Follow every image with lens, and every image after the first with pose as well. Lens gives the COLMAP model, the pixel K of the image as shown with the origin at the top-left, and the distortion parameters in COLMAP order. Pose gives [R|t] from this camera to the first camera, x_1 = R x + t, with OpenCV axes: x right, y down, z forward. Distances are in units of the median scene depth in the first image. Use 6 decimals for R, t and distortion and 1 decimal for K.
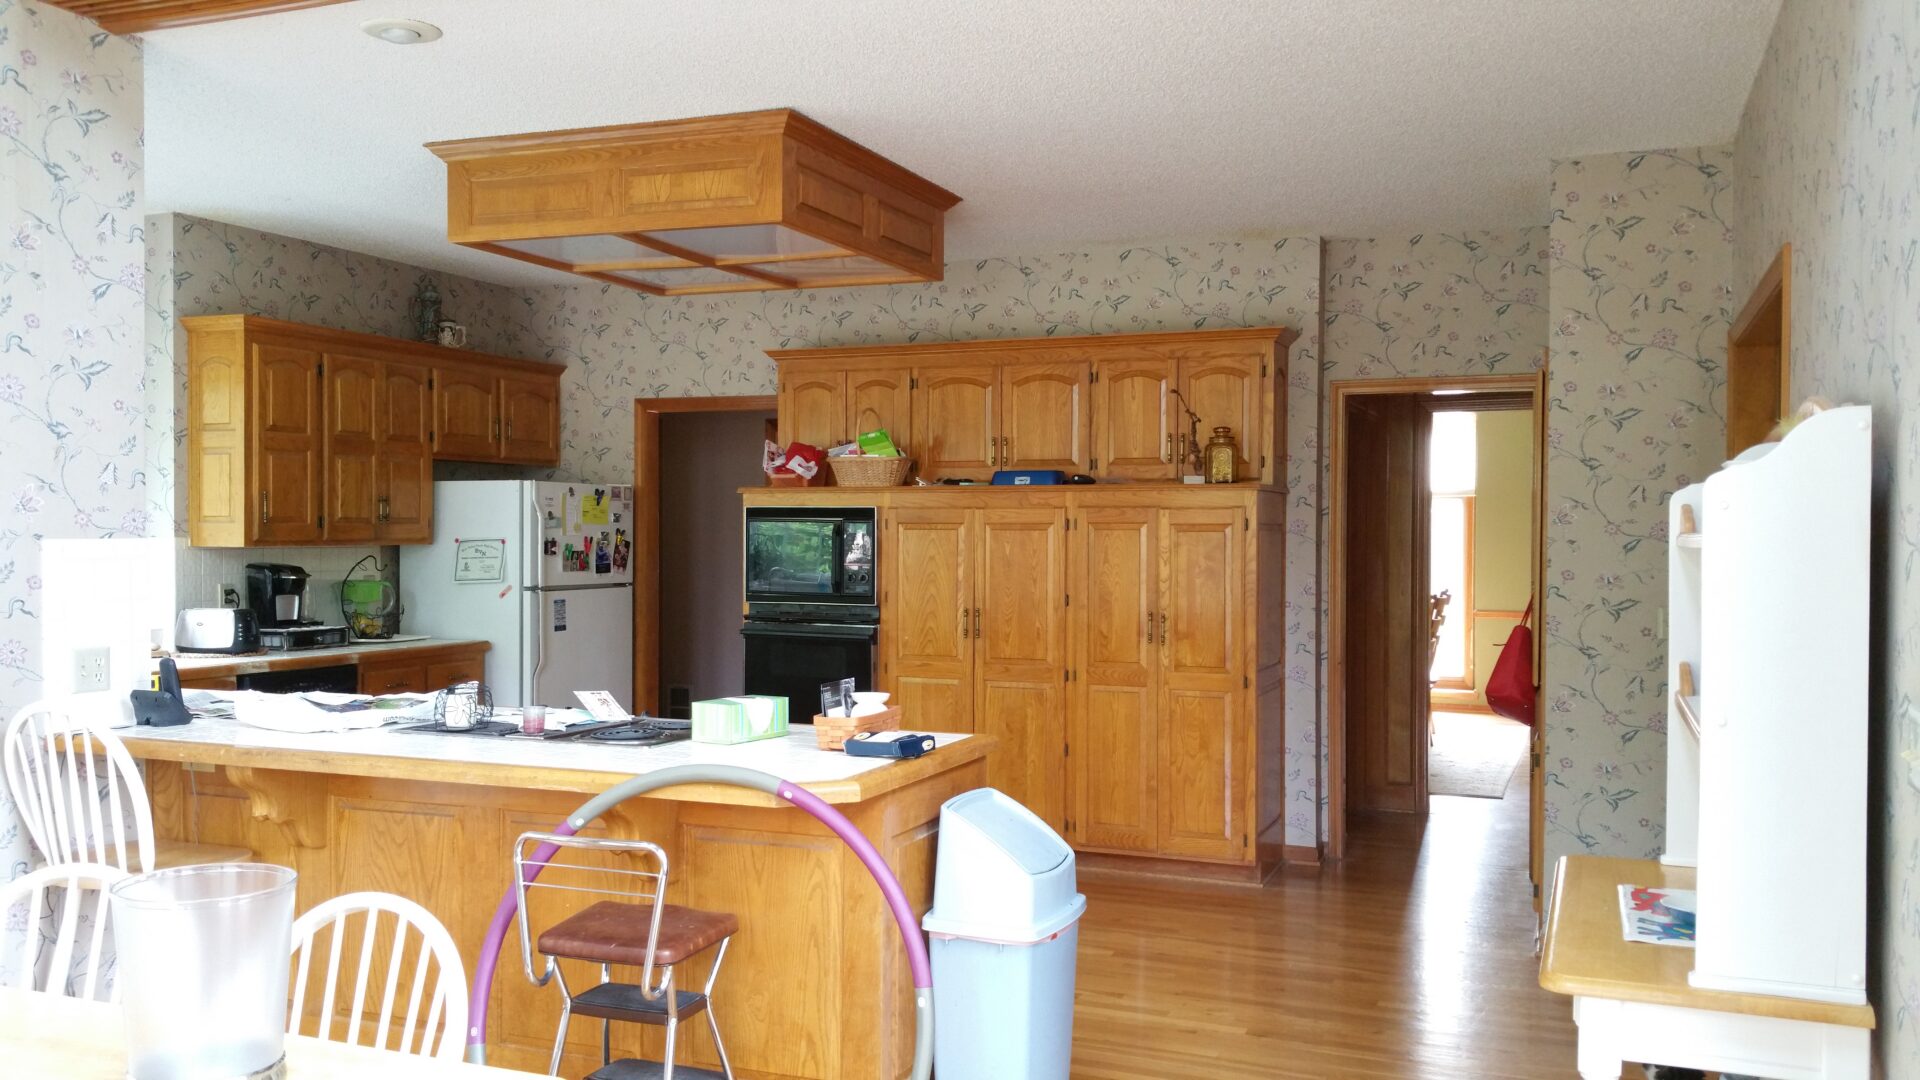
lens RADIAL K [[1563.4, 0, 954.7], [0, 1563.4, 554.6], [0, 0, 1]] dist [0.137783, -0.278700]
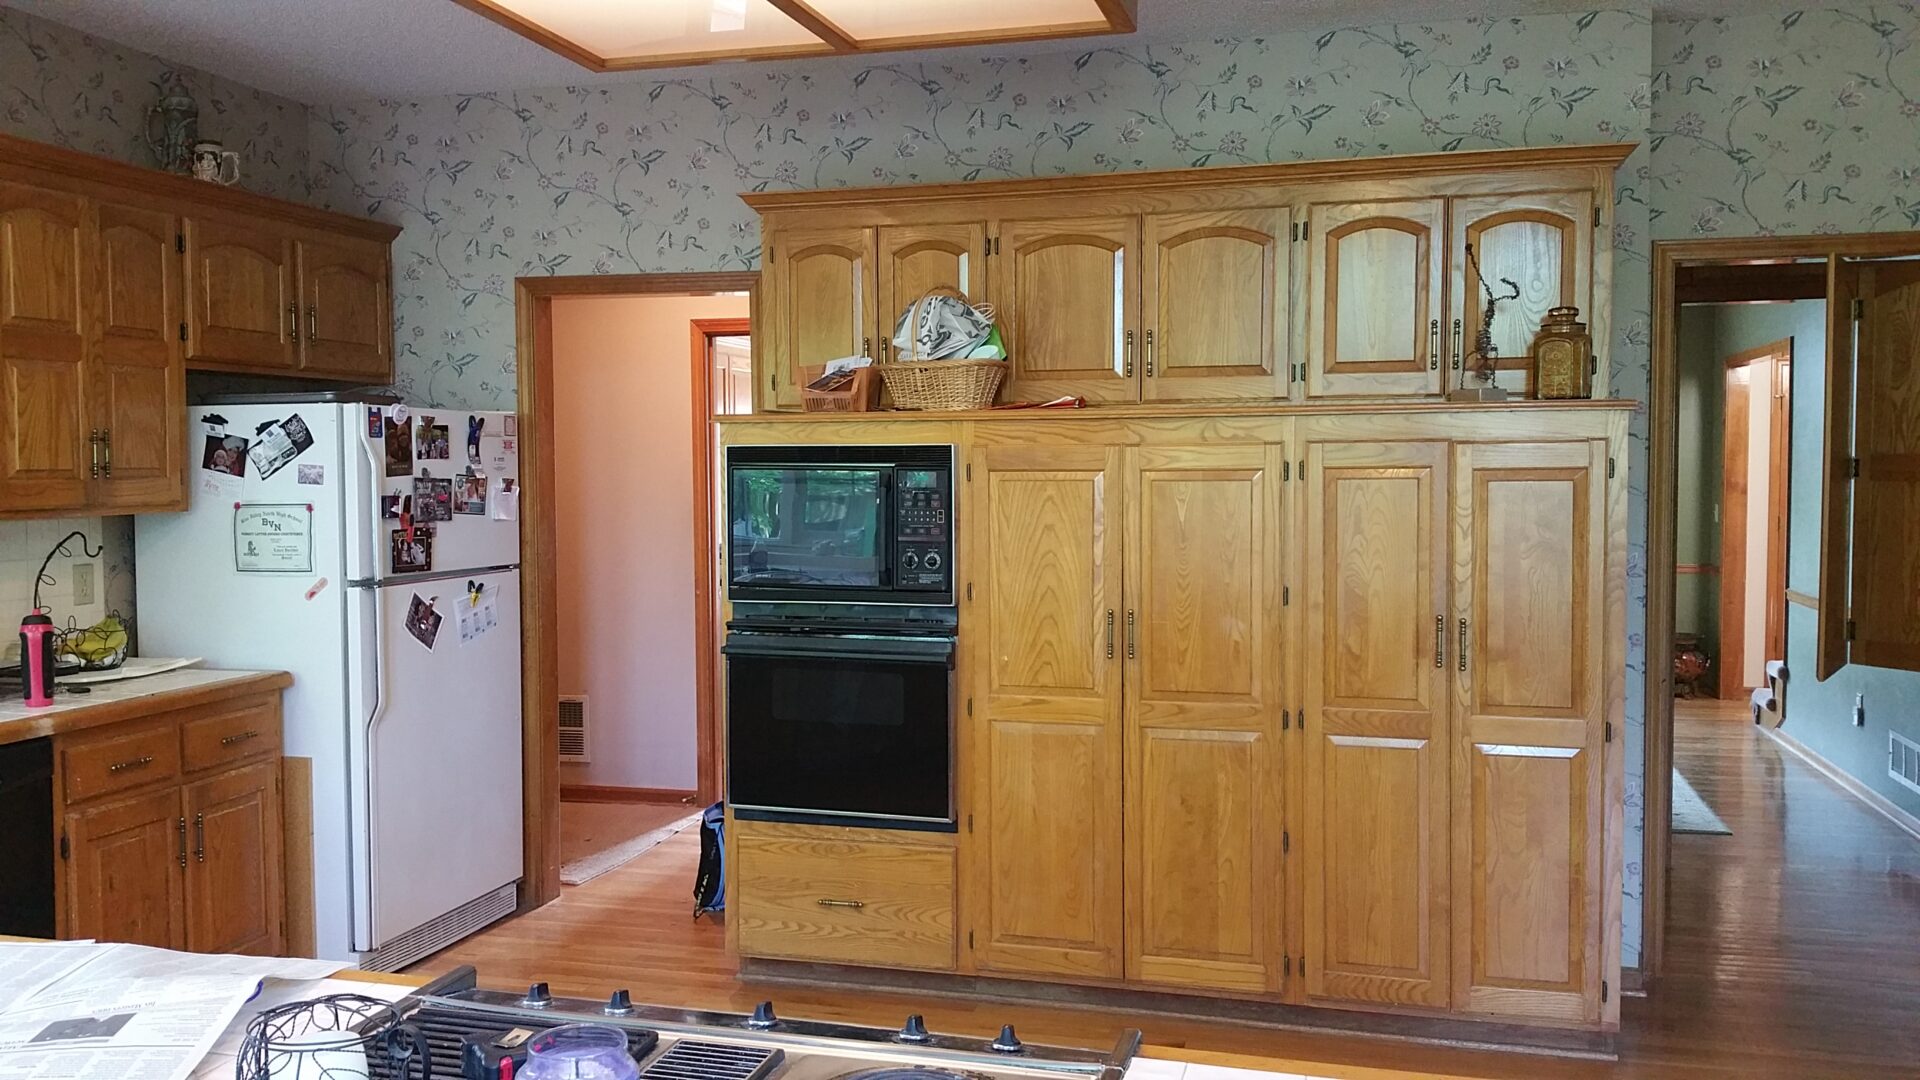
lens RADIAL K [[1573.3, 0, 956.5], [0, 1573.3, 545.6], [0, 0, 1]] dist [0.140990, -0.302885]
pose [[0.992928, -0.014943, 0.117772, -0.118552], [0.010717, 0.999278, 0.036441, -0.013147], [-0.118232, -0.034921, 0.992372, 0.381460]]
